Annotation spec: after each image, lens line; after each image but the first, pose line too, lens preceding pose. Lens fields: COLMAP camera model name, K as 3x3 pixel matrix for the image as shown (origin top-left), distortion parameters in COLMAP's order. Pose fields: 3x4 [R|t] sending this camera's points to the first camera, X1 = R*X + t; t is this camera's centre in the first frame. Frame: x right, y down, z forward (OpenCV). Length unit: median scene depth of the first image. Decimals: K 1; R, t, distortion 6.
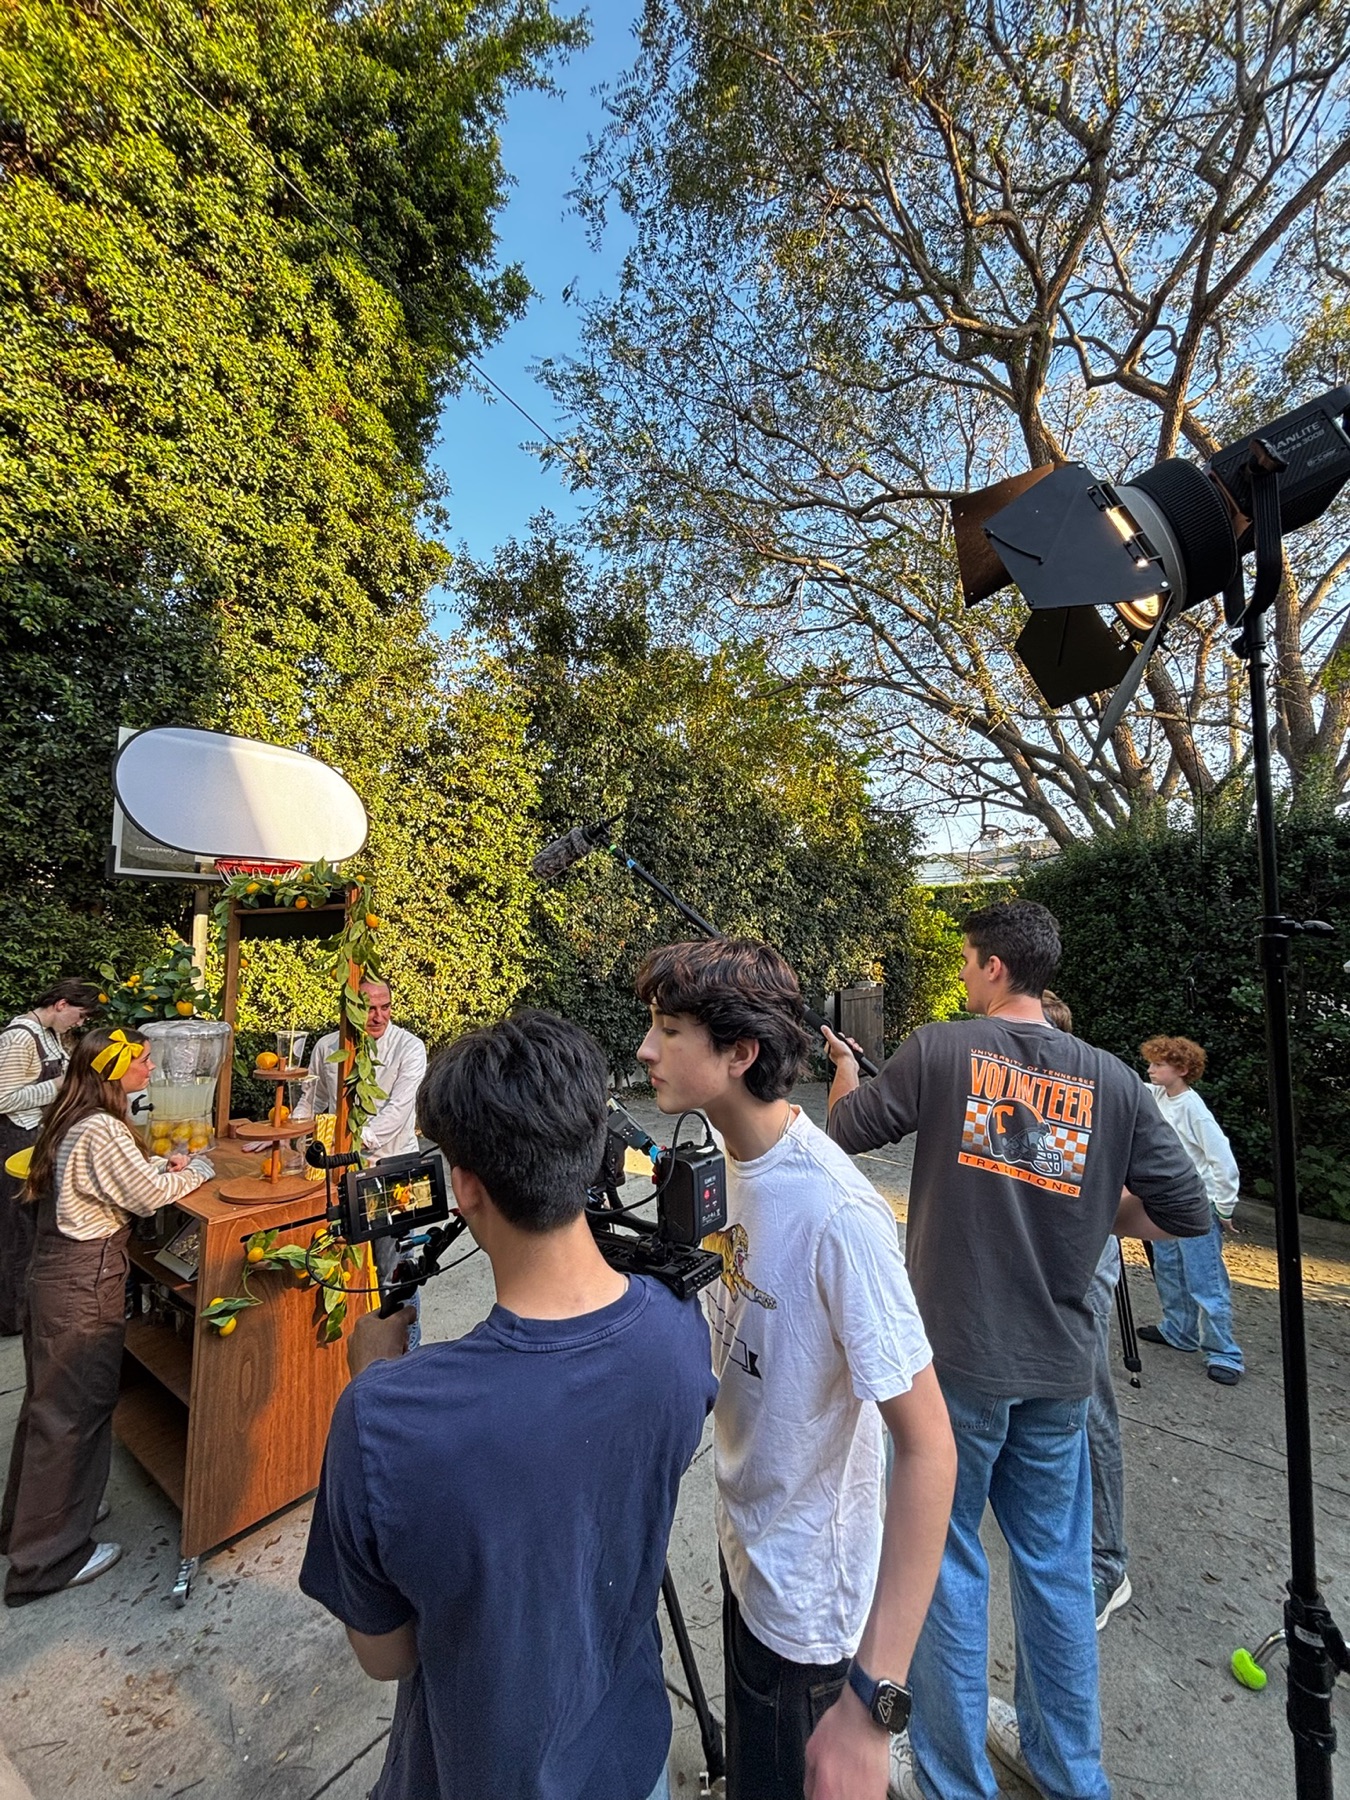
lens RADIAL K [[713.8, 0, 675.0], [0, 713.8, 900.0], [0, 0, 1]] dist [-0.006149, 0.001177]
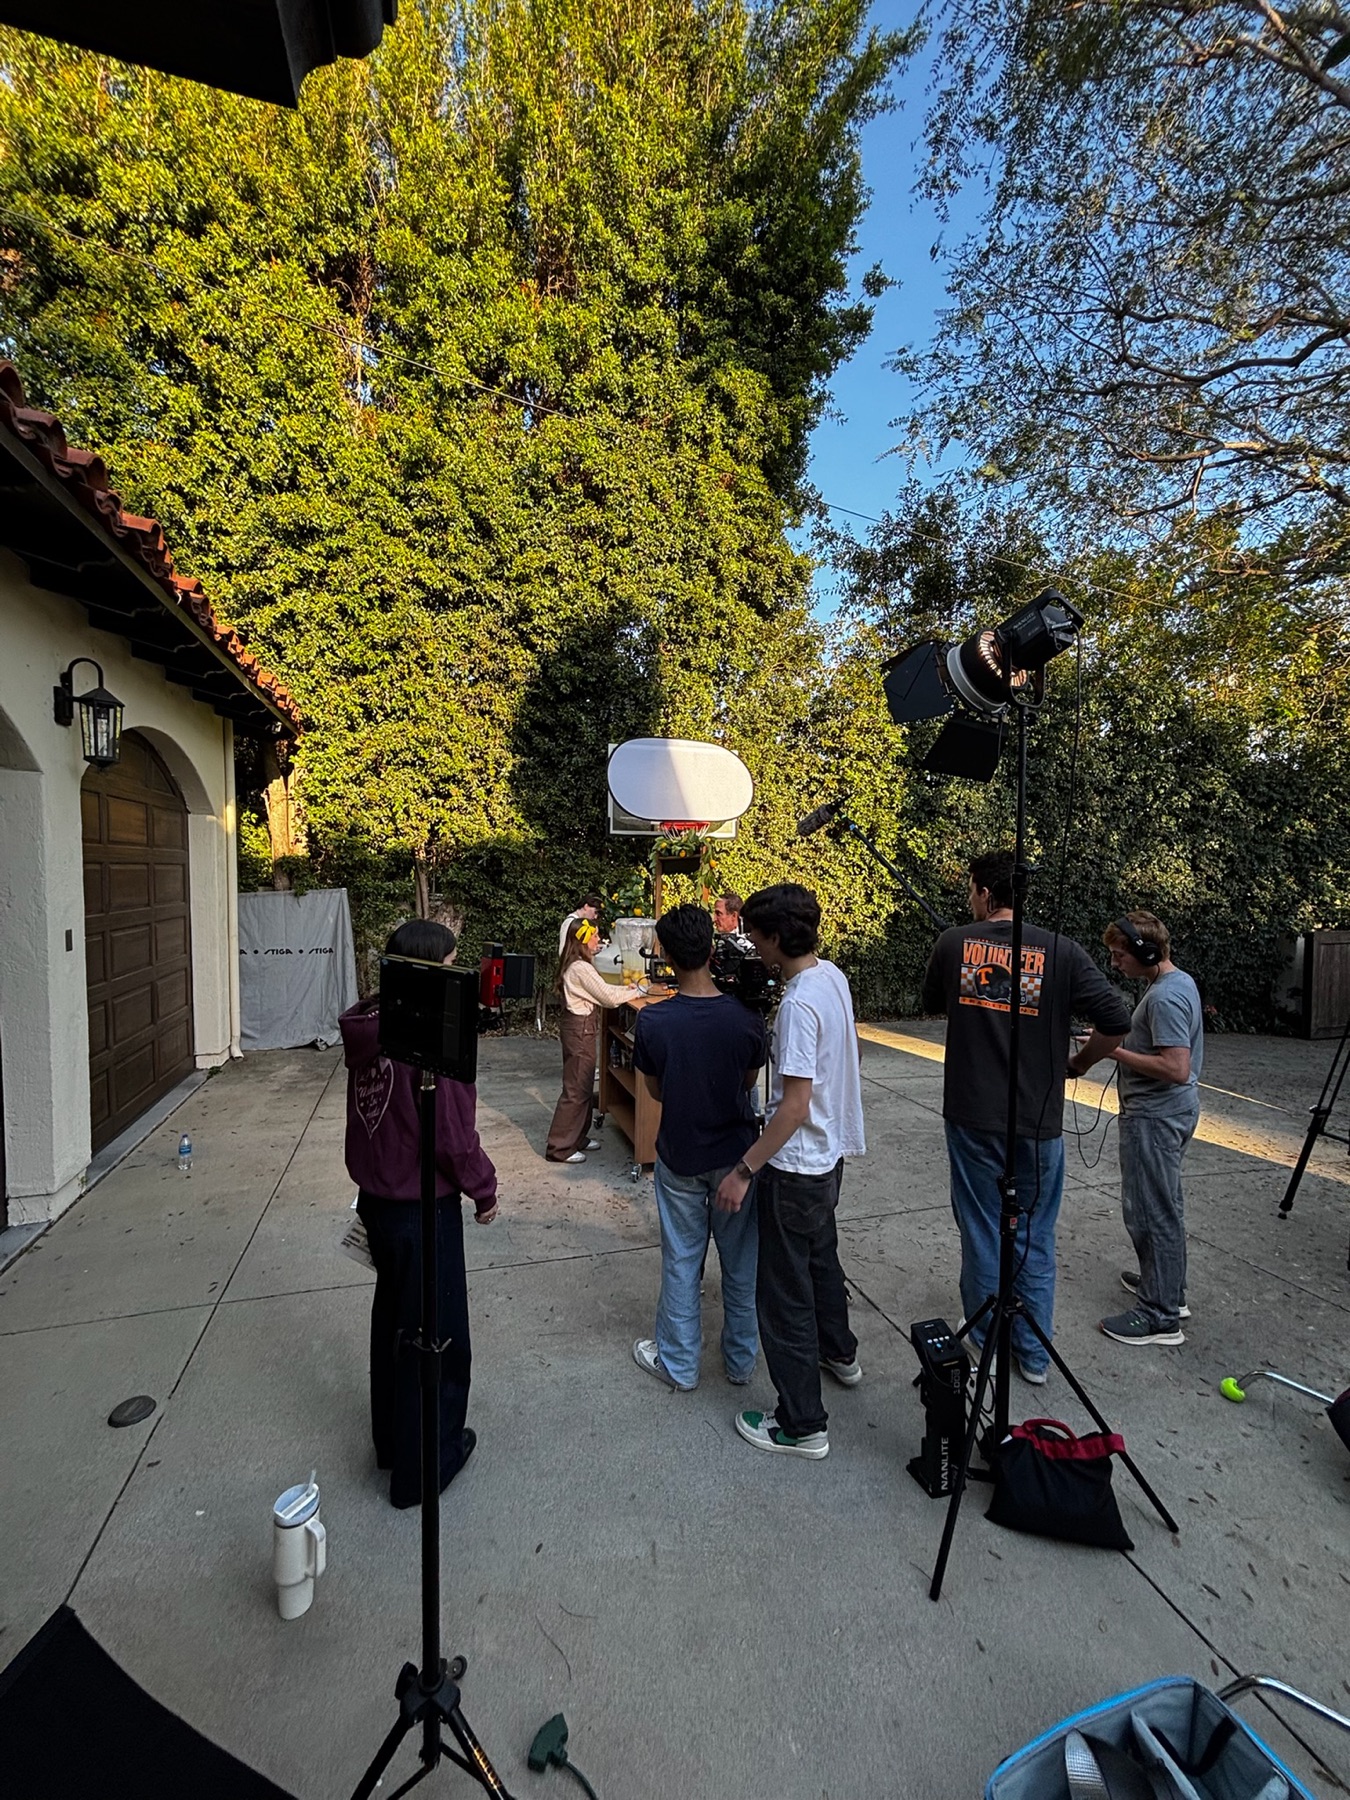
lens RADIAL K [[716.6, 0, 675.0], [0, 716.6, 900.0], [0, 0, 1]] dist [-0.029469, 0.000053]
pose [[0.823088, 0.016476, -0.567675, 0.218428], [0.037582, 0.995808, 0.083394, -0.013883], [0.566669, -0.089975, 0.819018, -0.224174]]
